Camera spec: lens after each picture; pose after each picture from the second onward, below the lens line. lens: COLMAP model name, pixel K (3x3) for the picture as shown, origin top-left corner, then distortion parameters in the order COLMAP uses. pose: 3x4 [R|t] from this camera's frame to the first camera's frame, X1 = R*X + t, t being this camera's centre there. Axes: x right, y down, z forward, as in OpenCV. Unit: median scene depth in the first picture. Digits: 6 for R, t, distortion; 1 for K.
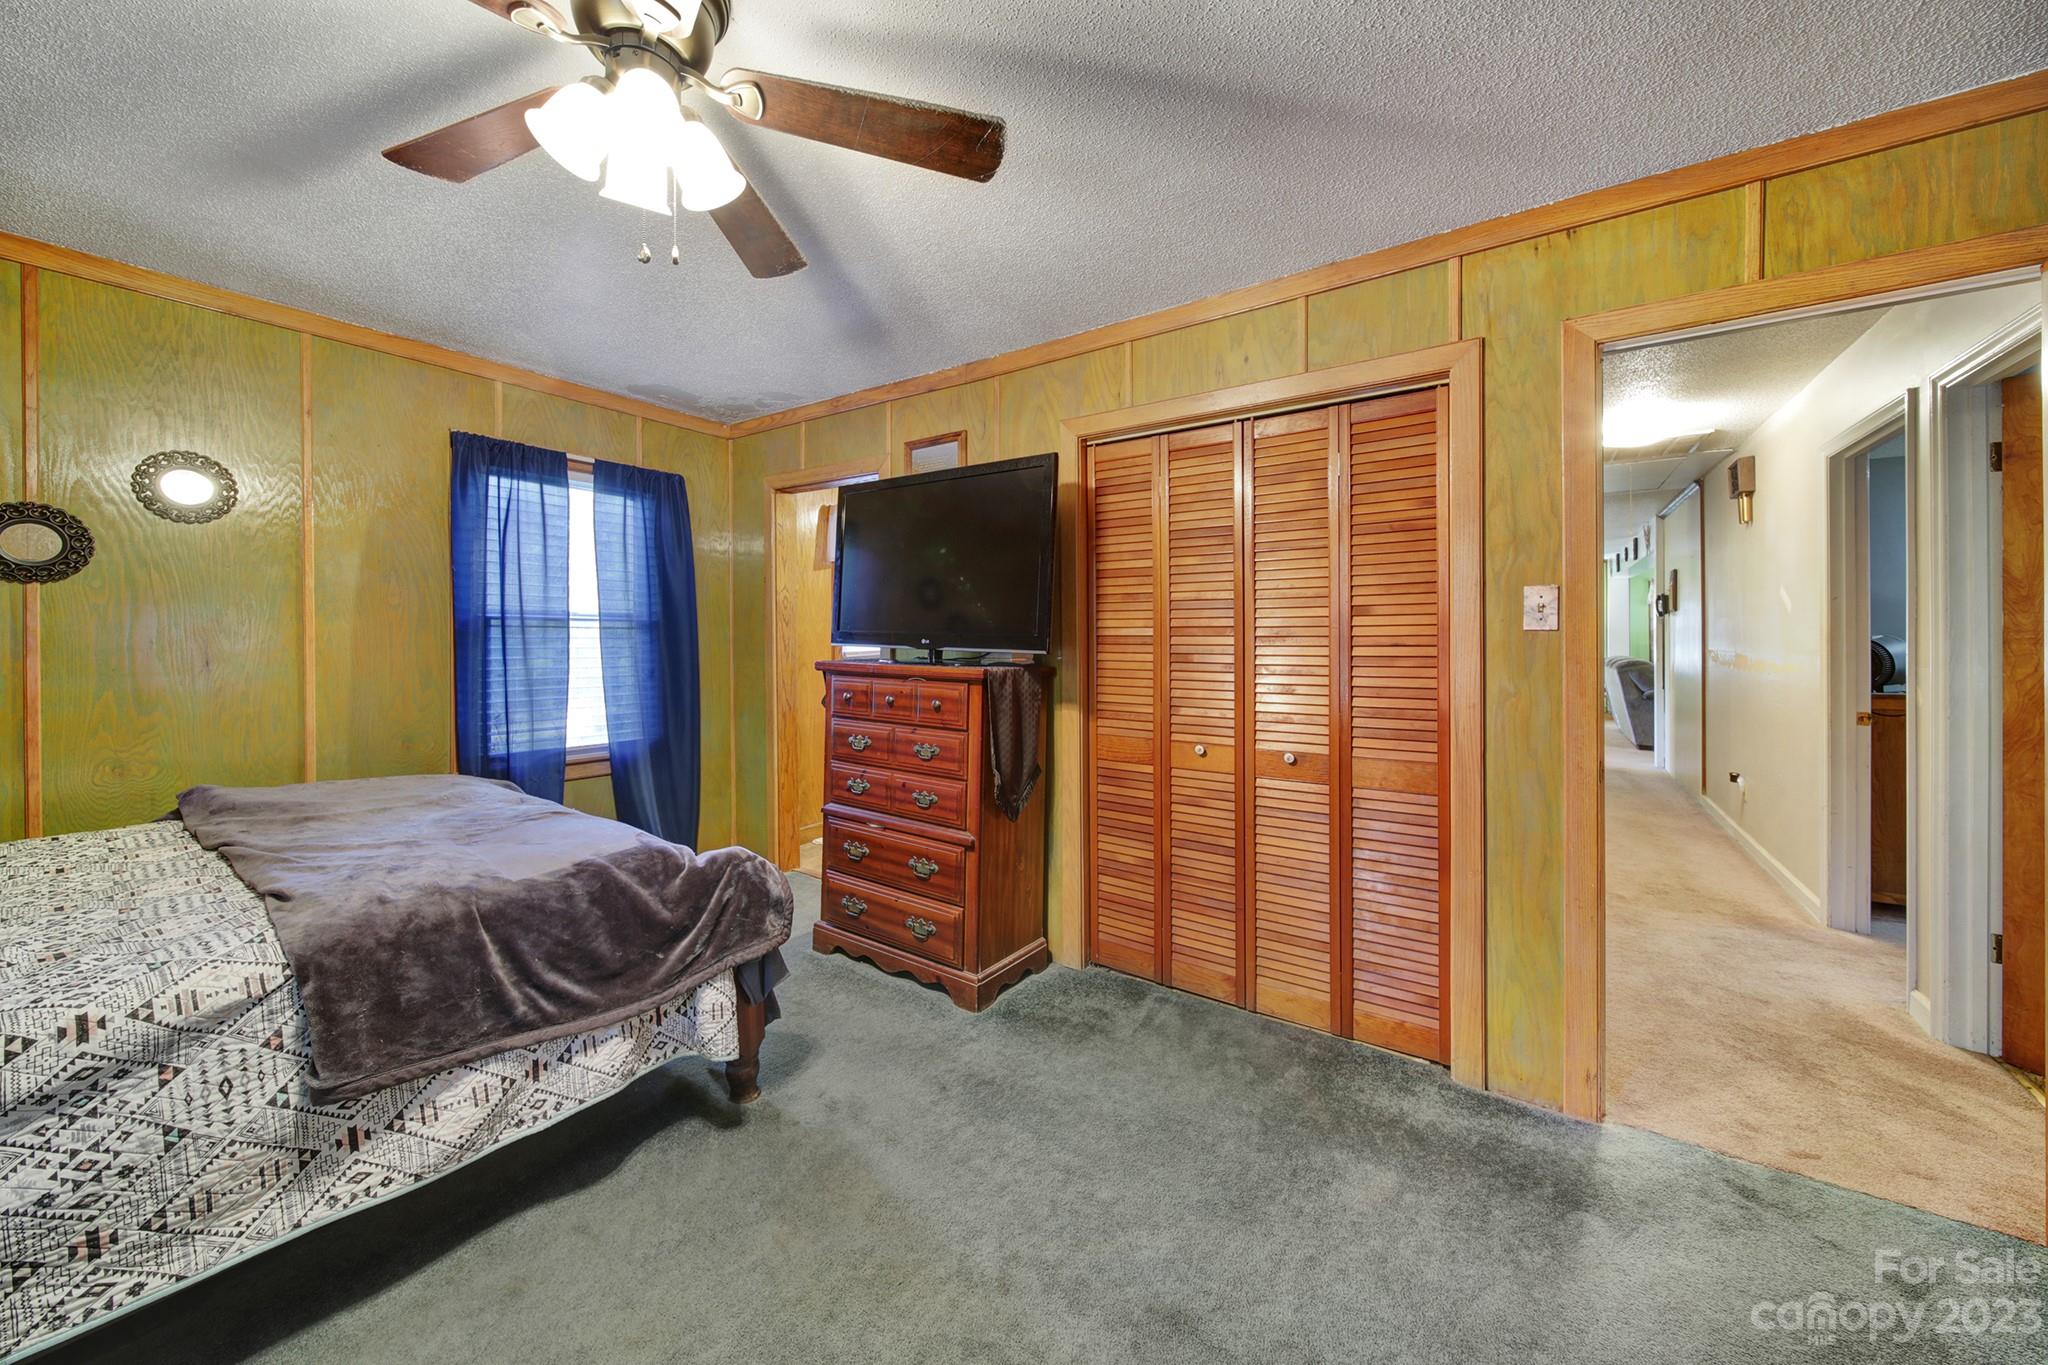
lens RADIAL K [[713.0, 0, 1017.3], [0, 713.0, 645.2], [0, 0, 1]] dist [-0.000572, -0.000080]
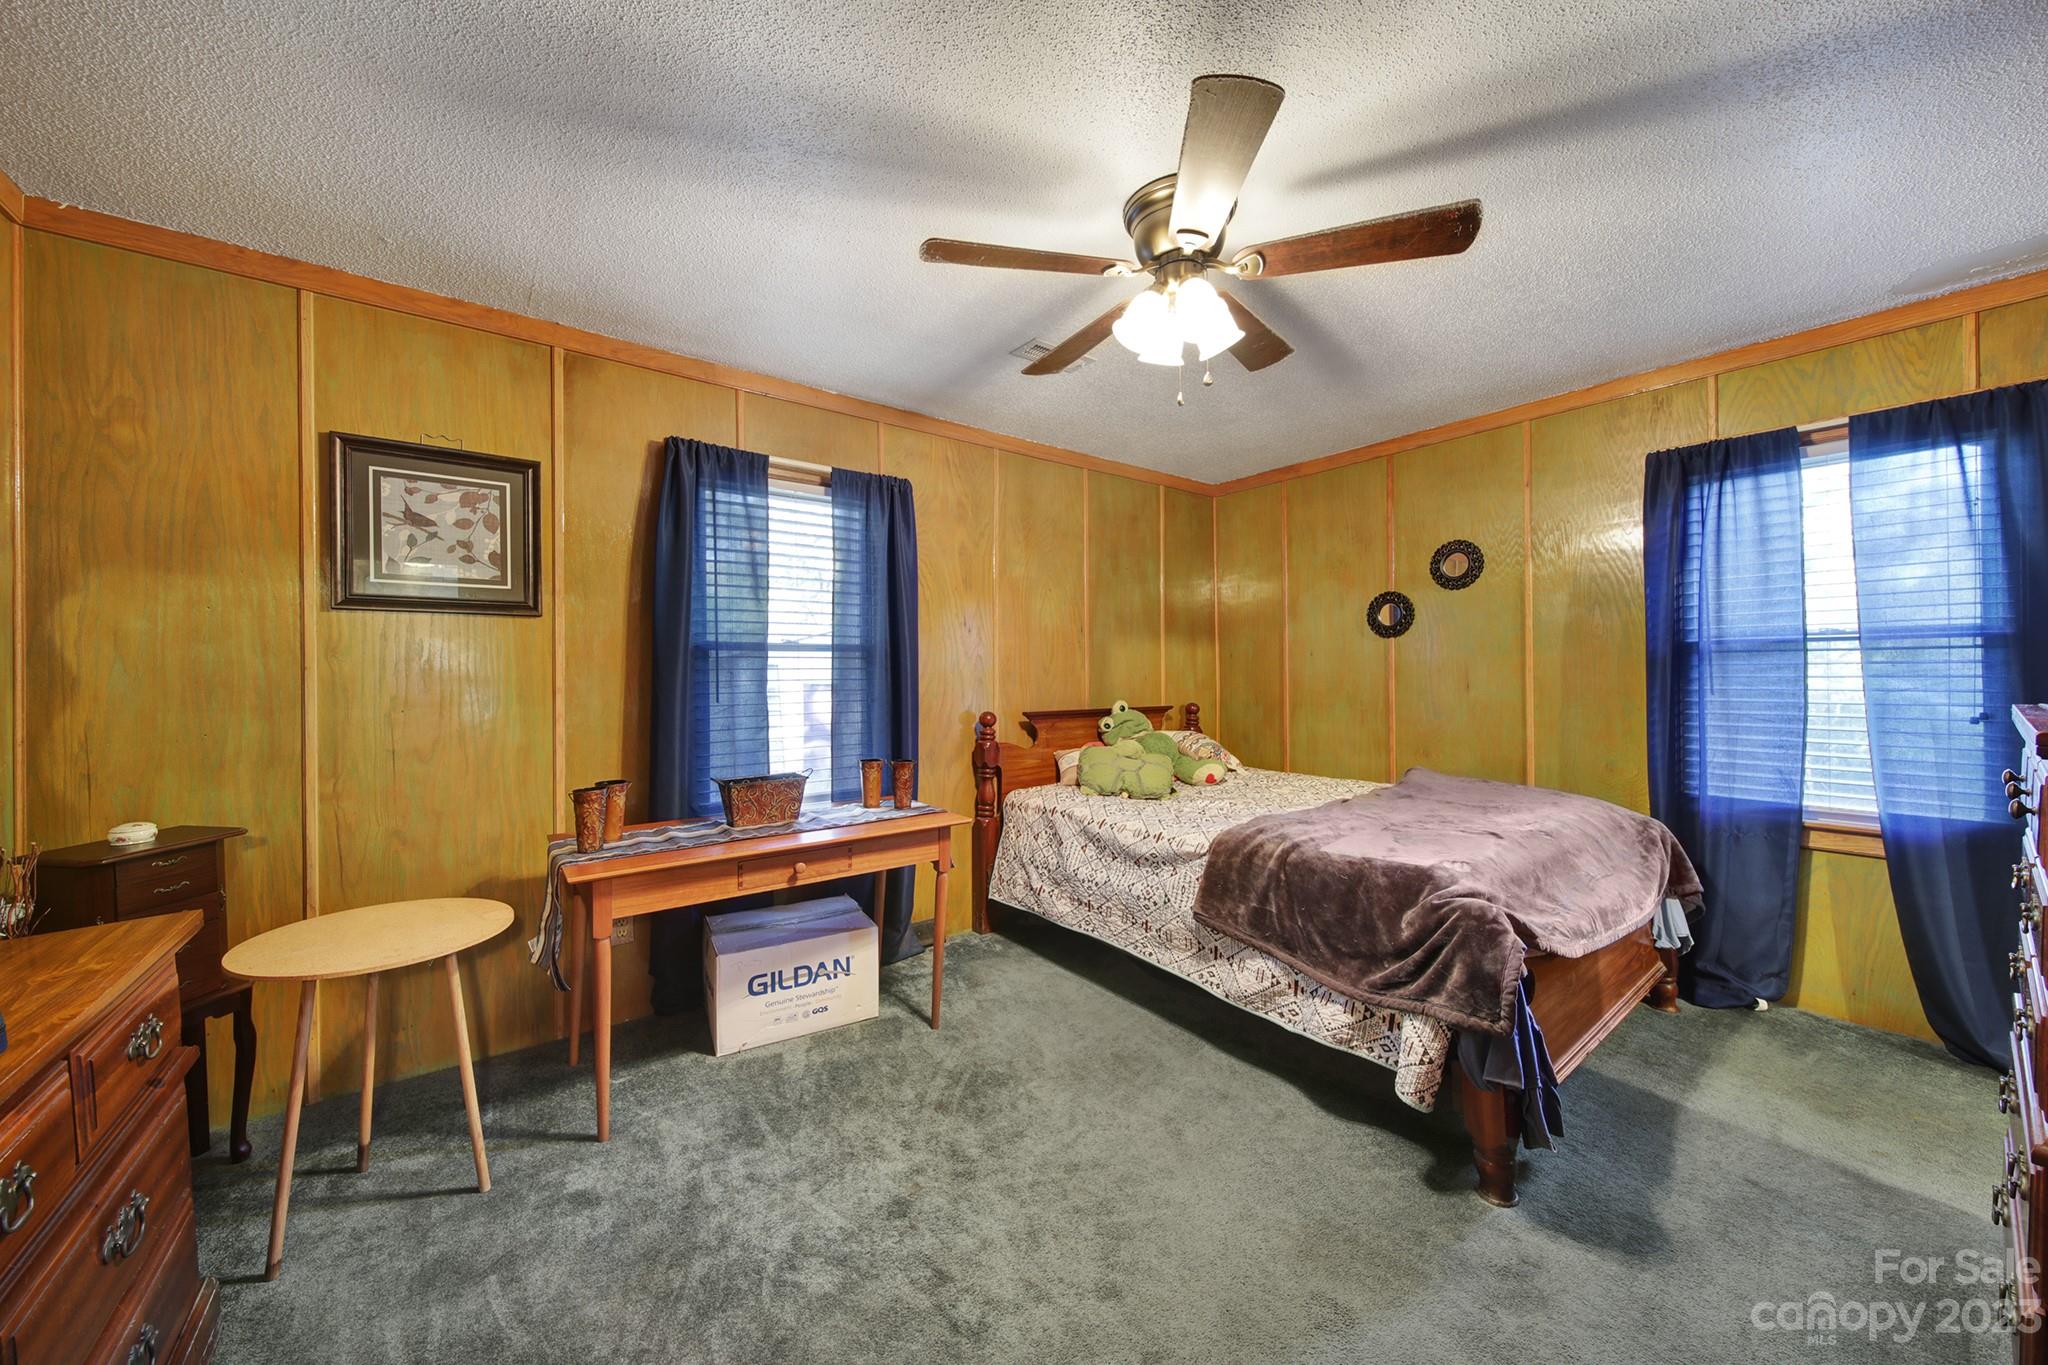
lens RADIAL K [[724.8, 0, 1018.6], [0, 724.8, 669.2], [0, 0, 1]] dist [-0.000372, -0.000135]
pose [[-0.284457, -0.005105, -0.958675, 0.724472], [0.001567, 0.999982, -0.005790, -0.001919], [0.958687, -0.003149, -0.284444, 0.806927]]
